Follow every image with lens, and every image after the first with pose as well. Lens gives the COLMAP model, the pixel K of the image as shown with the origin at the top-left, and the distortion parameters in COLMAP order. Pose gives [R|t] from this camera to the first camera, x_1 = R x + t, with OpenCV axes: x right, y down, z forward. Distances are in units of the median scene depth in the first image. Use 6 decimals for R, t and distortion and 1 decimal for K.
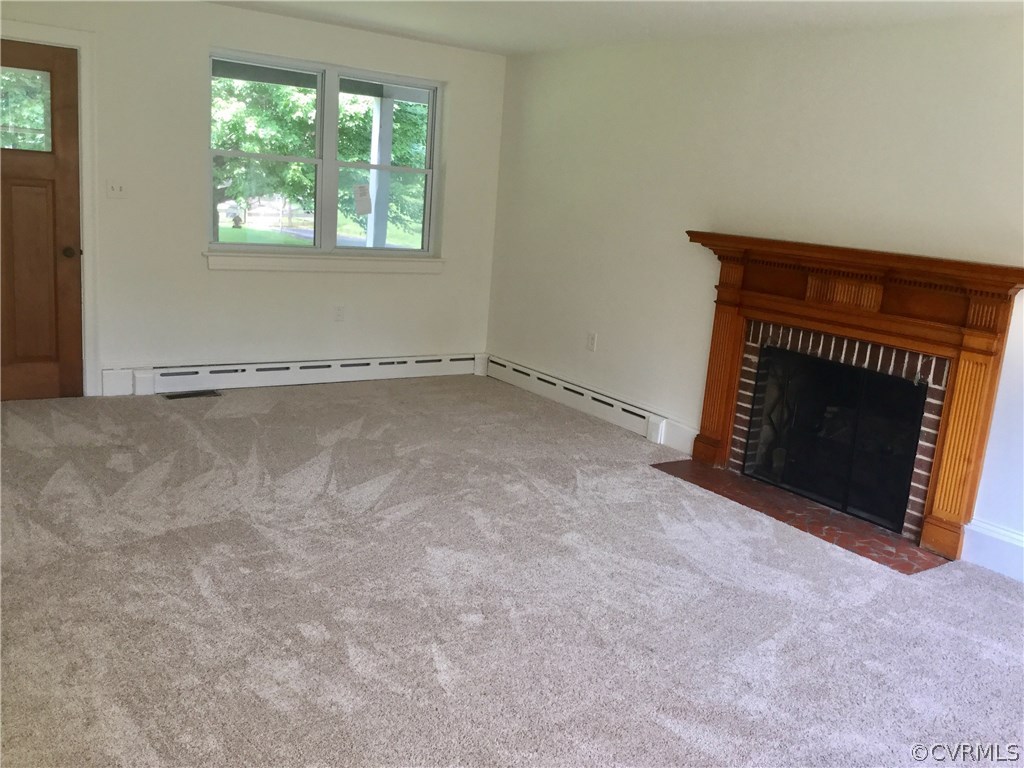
lens RADIAL K [[915.2, 0, 512.0], [0, 915.2, 384.0], [0, 0, 1]] dist [0.120980, -0.252364]
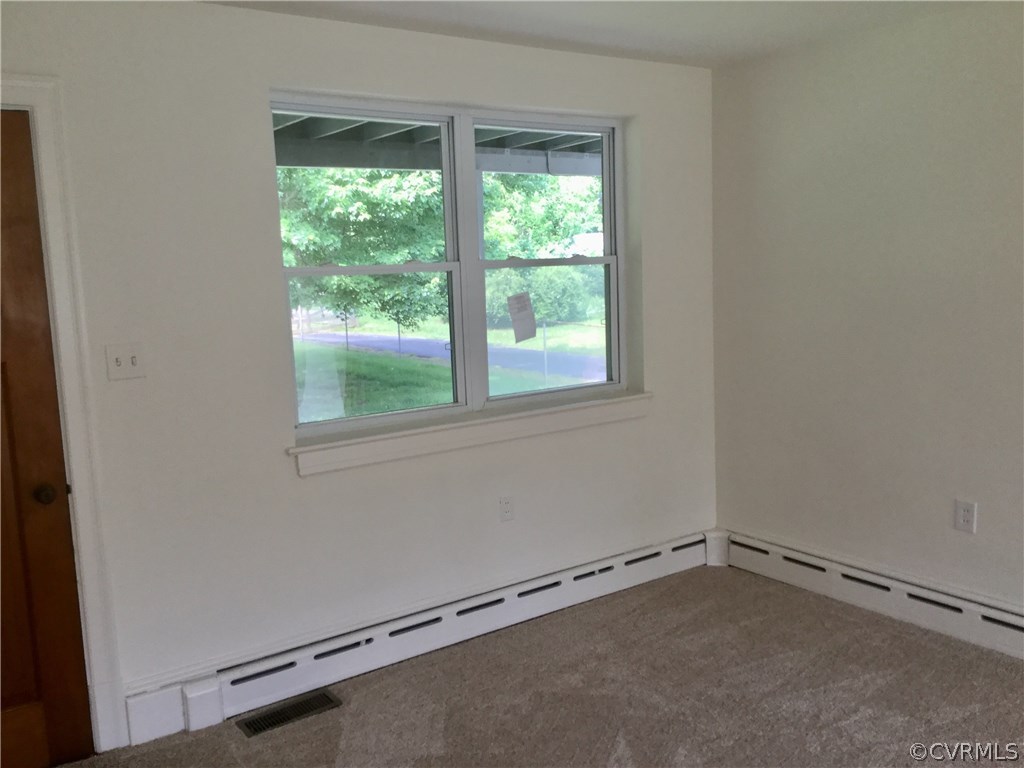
lens RADIAL K [[910.8, 0, 512.0], [0, 910.8, 384.0], [0, 0, 1]] dist [0.128207, -0.244683]
pose [[0.993156, -0.116202, -0.011771, -0.160256], [0.114896, 0.990127, -0.080293, -0.103527], [0.020985, 0.078391, 0.996702, 0.380433]]
